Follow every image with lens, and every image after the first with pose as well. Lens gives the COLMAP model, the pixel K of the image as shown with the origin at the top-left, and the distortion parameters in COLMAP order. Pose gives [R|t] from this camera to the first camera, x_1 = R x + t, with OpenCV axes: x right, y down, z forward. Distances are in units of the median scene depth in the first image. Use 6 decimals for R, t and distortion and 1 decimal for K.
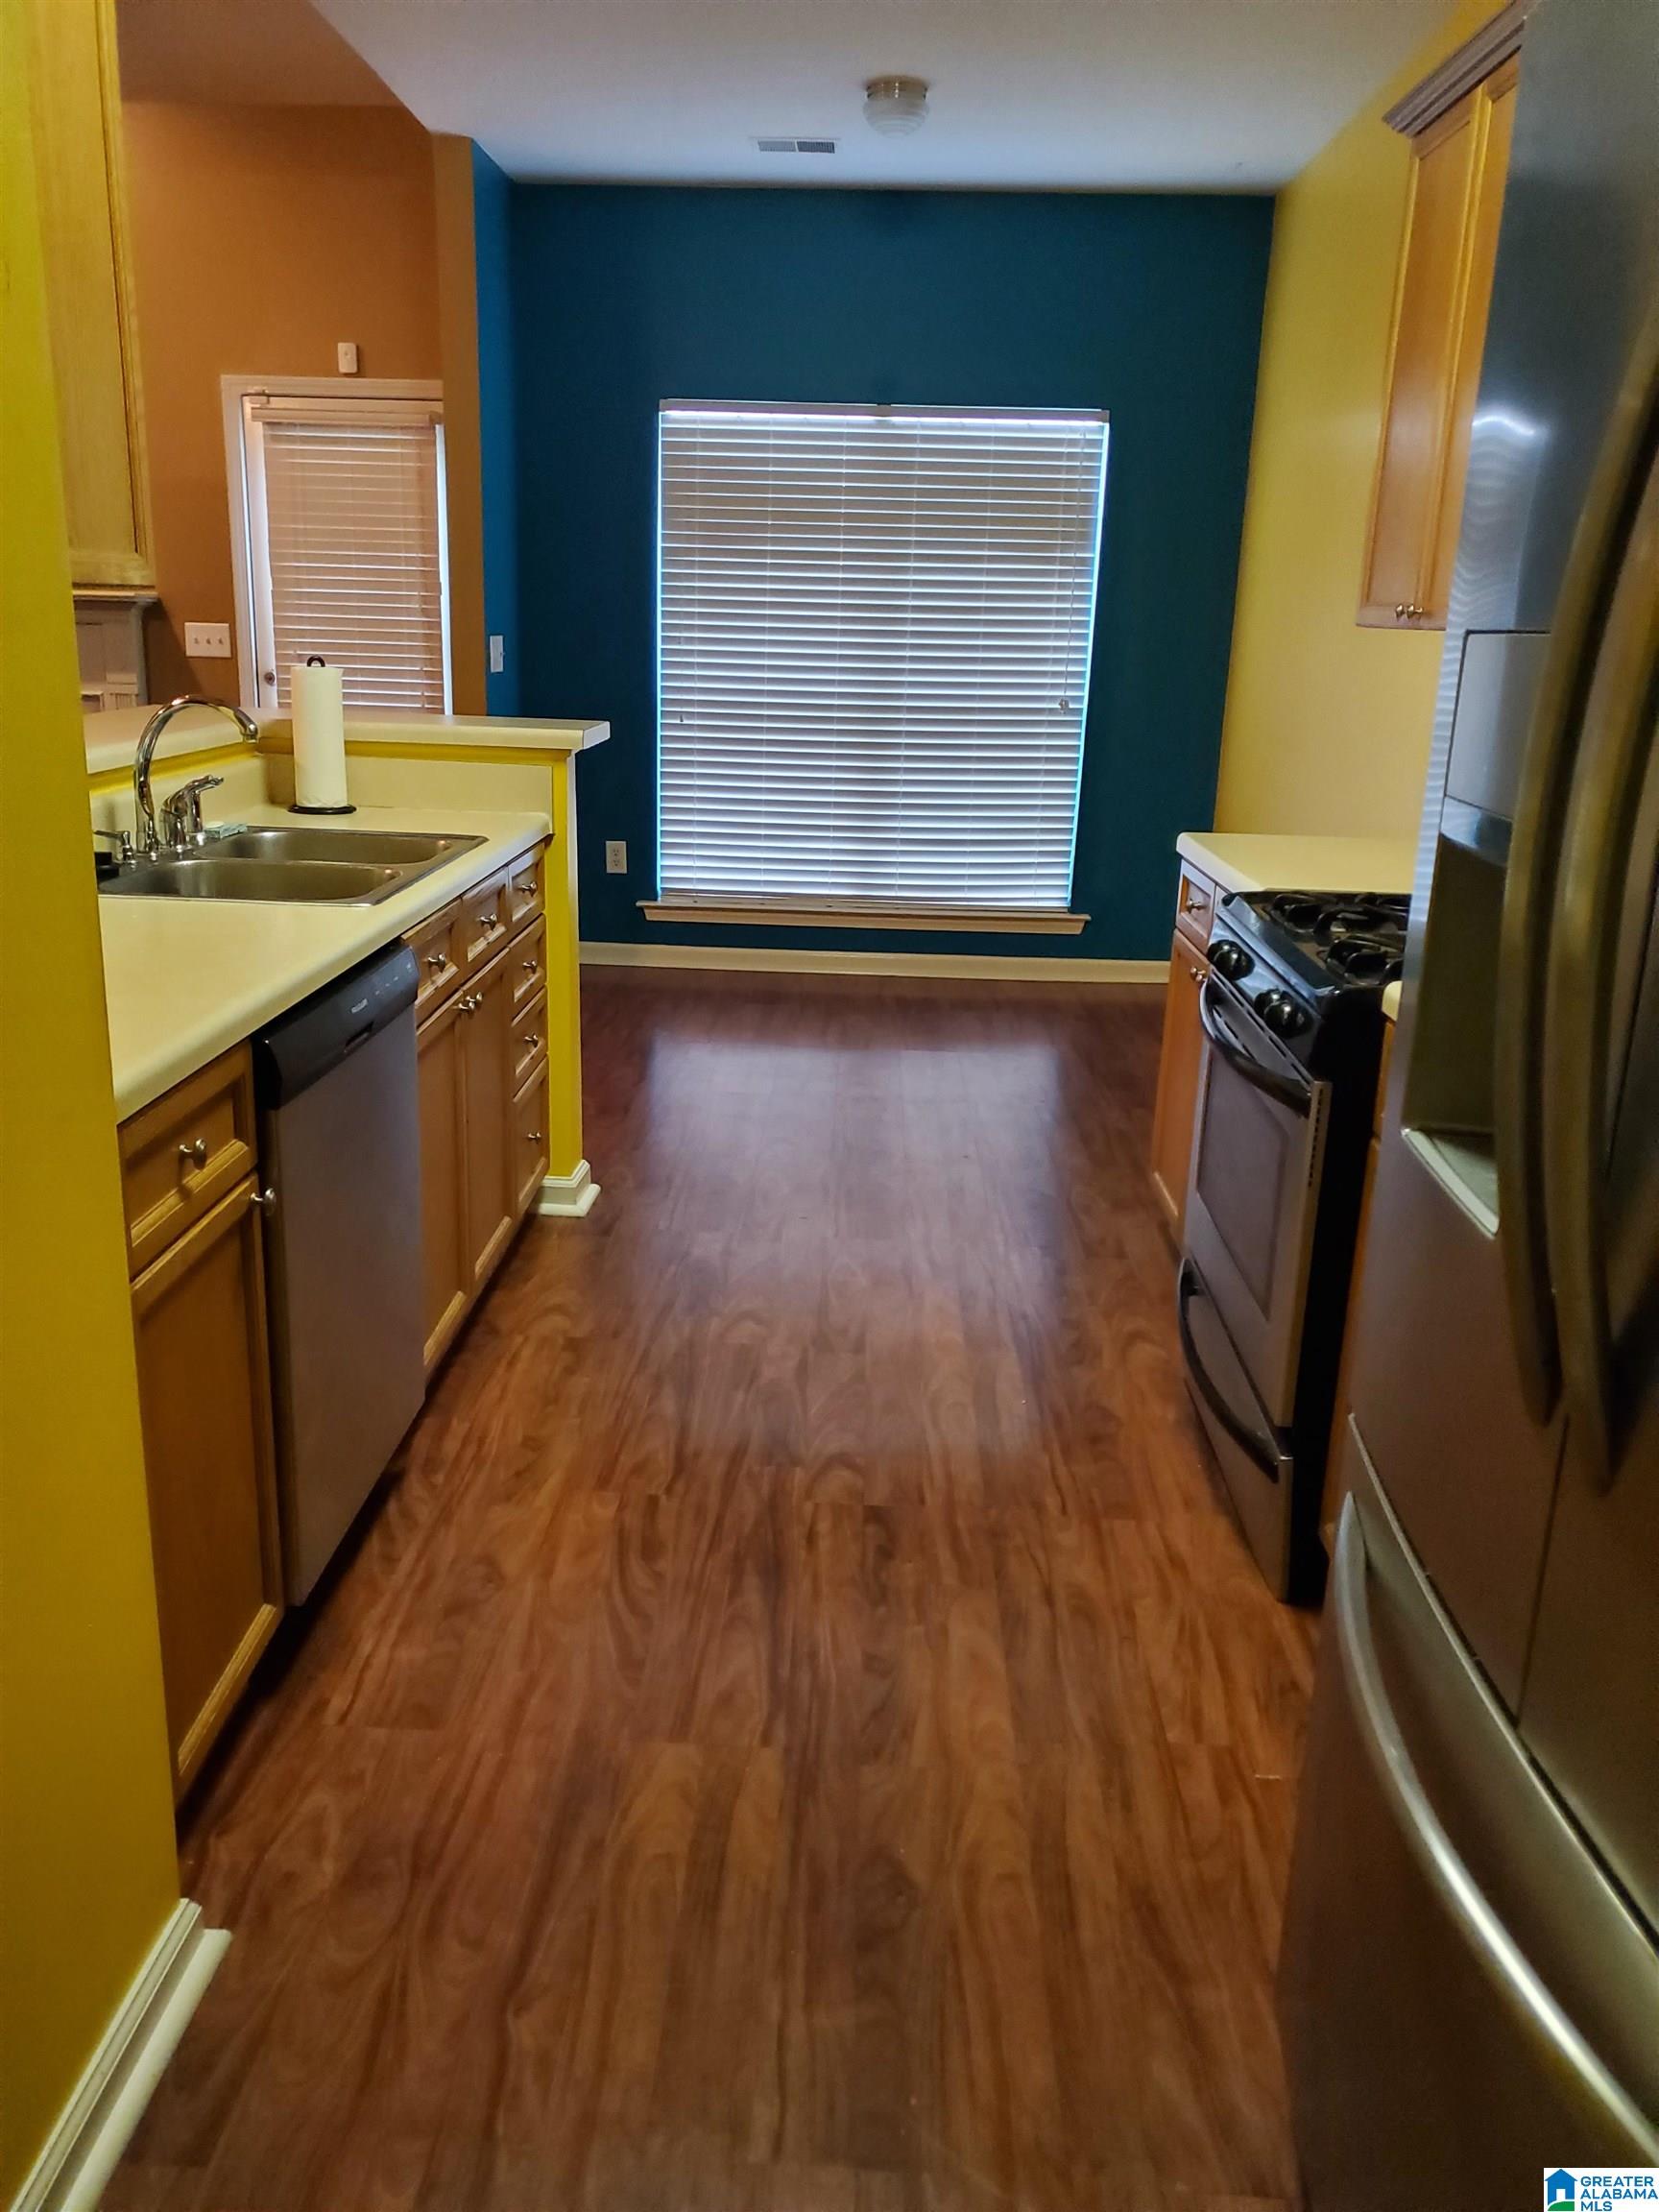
lens RADIAL K [[1676.4, 0, 823.1], [0, 1676.4, 1078.8], [0, 0, 1]] dist [0.036188, 0.000786]
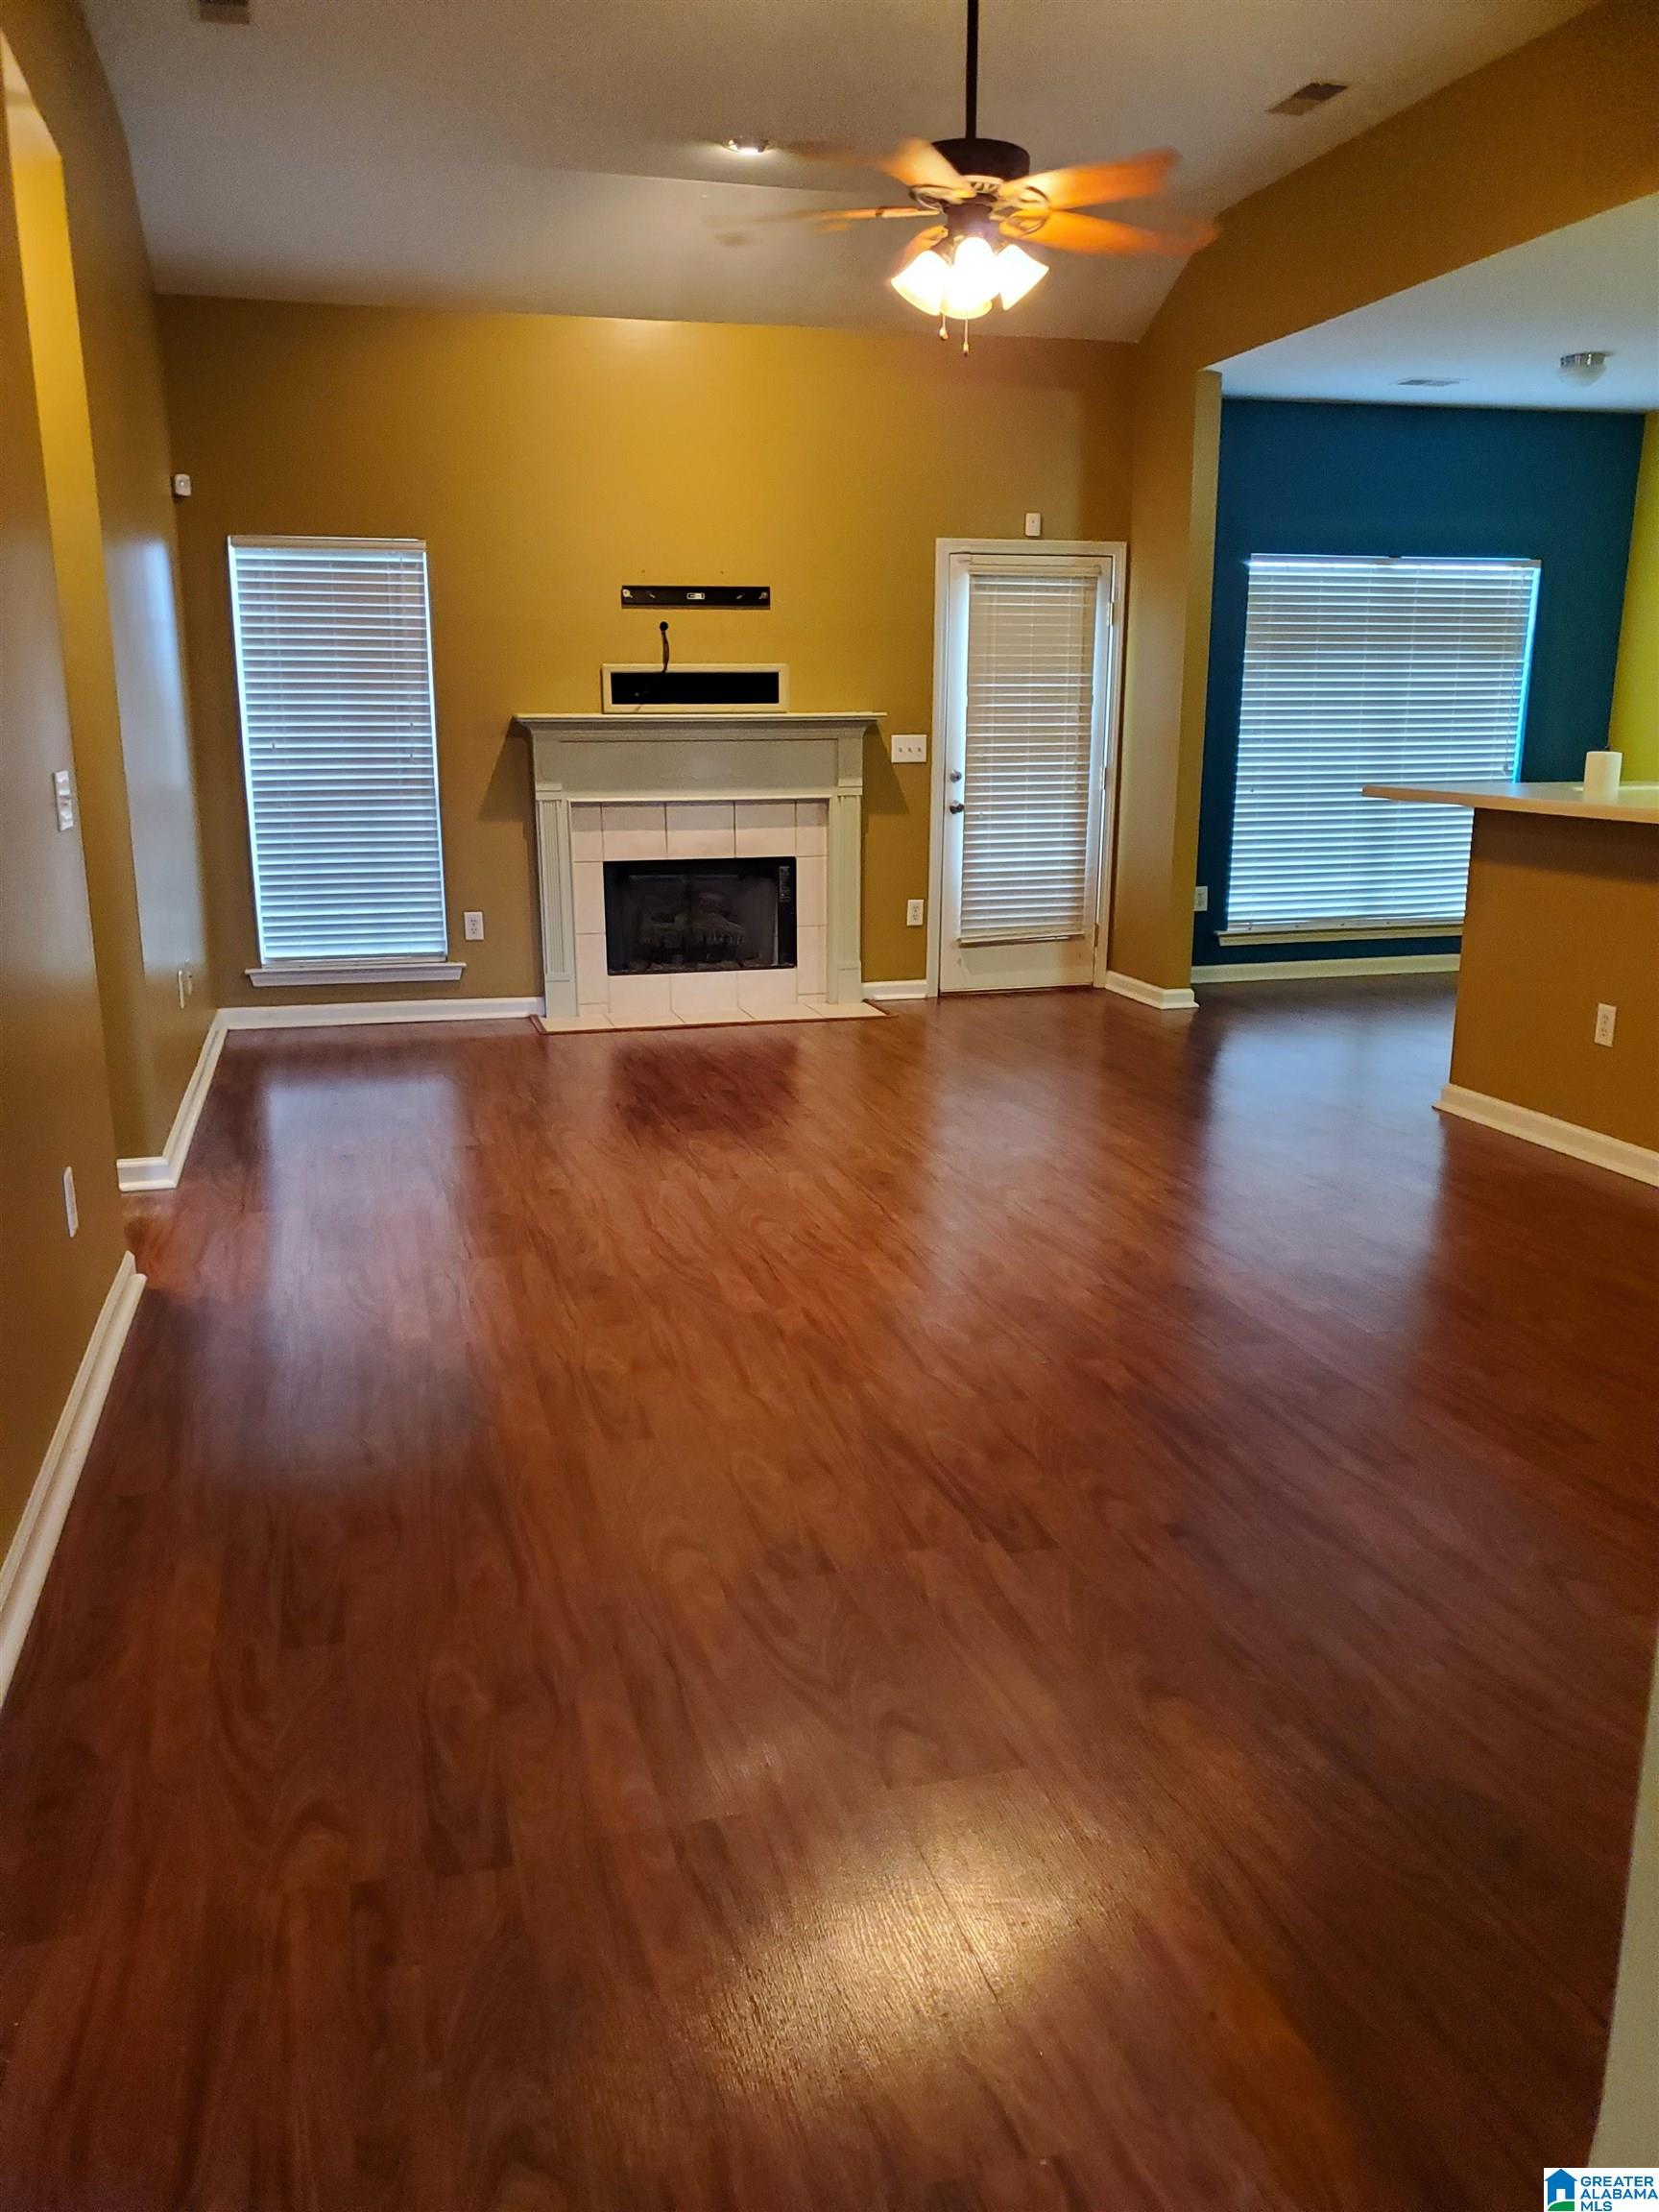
lens RADIAL K [[1666.8, 0, 853.1], [0, 1666.8, 1118.1], [0, 0, 1]] dist [0.022292, -0.003907]
pose [[0.943094, -0.109416, 0.314010, -0.839593], [0.116530, 0.993179, -0.003914, 0.007464], [-0.311440, 0.040283, 0.949412, -0.133998]]
